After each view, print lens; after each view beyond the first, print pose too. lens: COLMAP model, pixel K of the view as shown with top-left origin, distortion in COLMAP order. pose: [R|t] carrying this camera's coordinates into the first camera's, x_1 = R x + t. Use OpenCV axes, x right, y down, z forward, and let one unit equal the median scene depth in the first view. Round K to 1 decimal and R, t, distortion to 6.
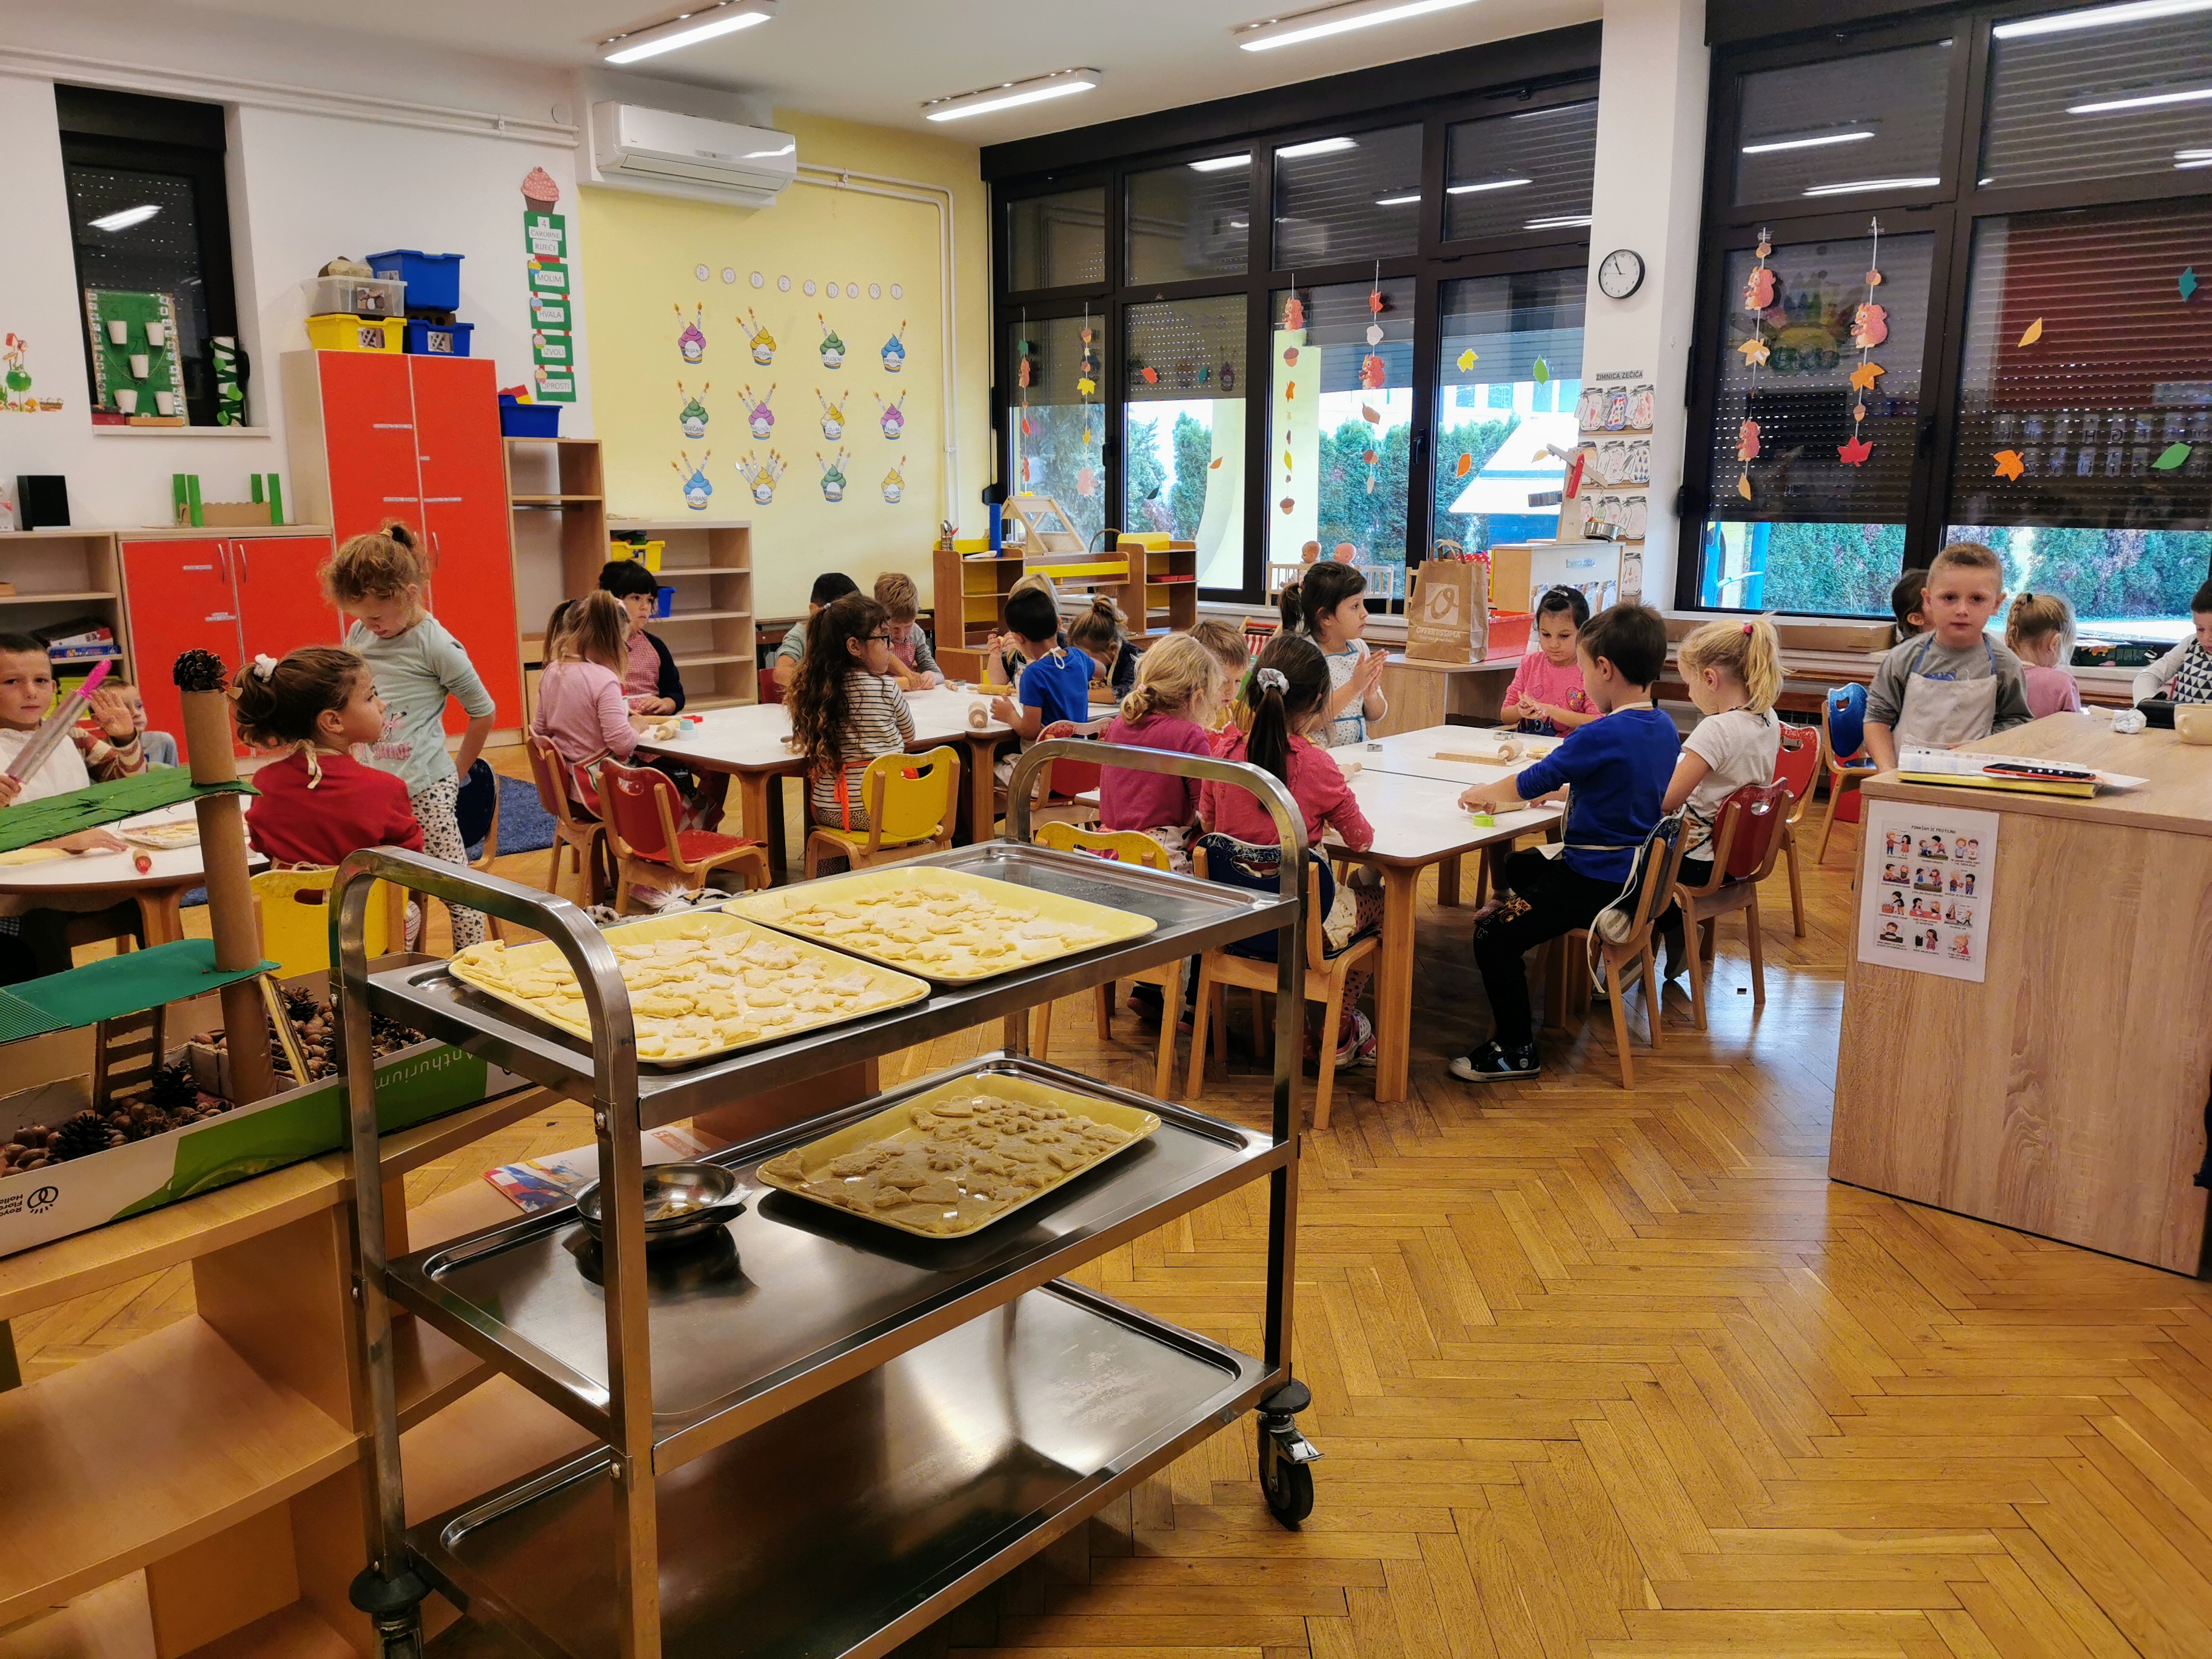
lens RADIAL K [[1706.0, 0, 1141.9], [0, 1706.0, 827.2], [0, 0, 1]] dist [0.080816, -0.102424]
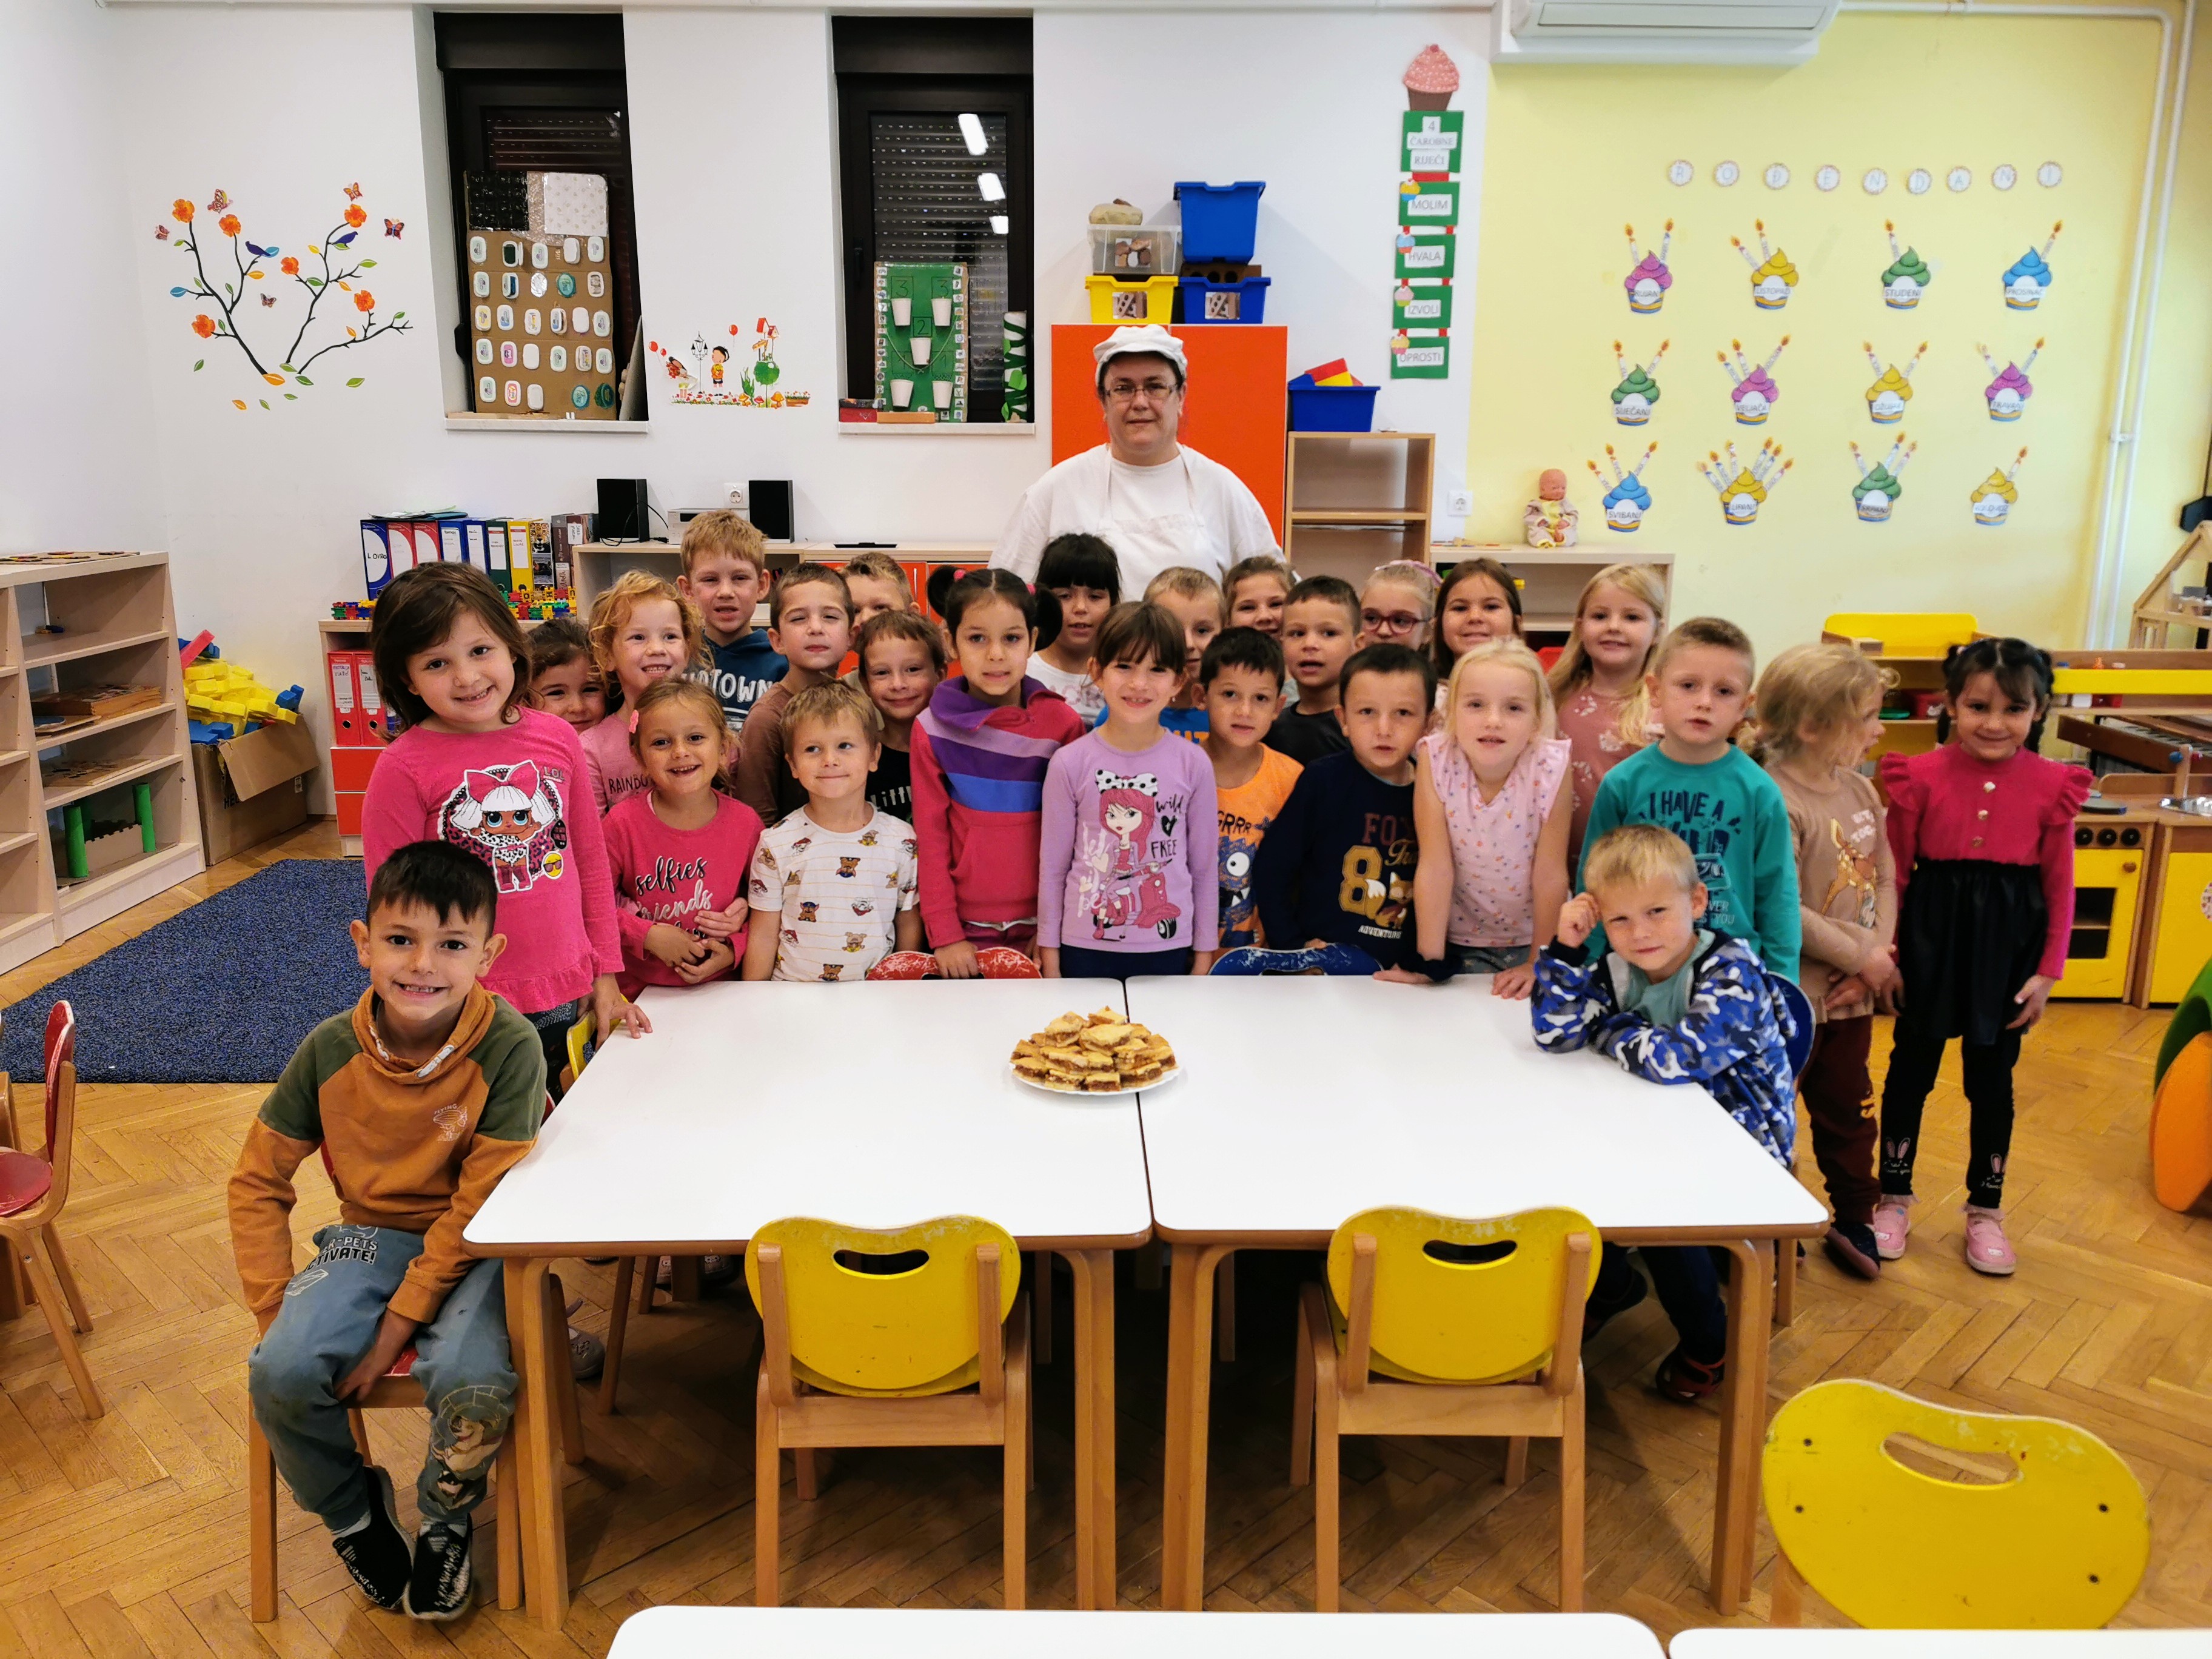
lens RADIAL K [[1706.0, 0, 1099.8], [0, 1706.0, 823.1], [0, 0, 1]] dist [0.080816, -0.102424]
pose [[0.690850, 0.163289, -0.704318, 0.103927], [-0.152001, 0.985193, 0.079313, -0.102036], [0.706840, 0.052263, 0.705440, 0.414492]]
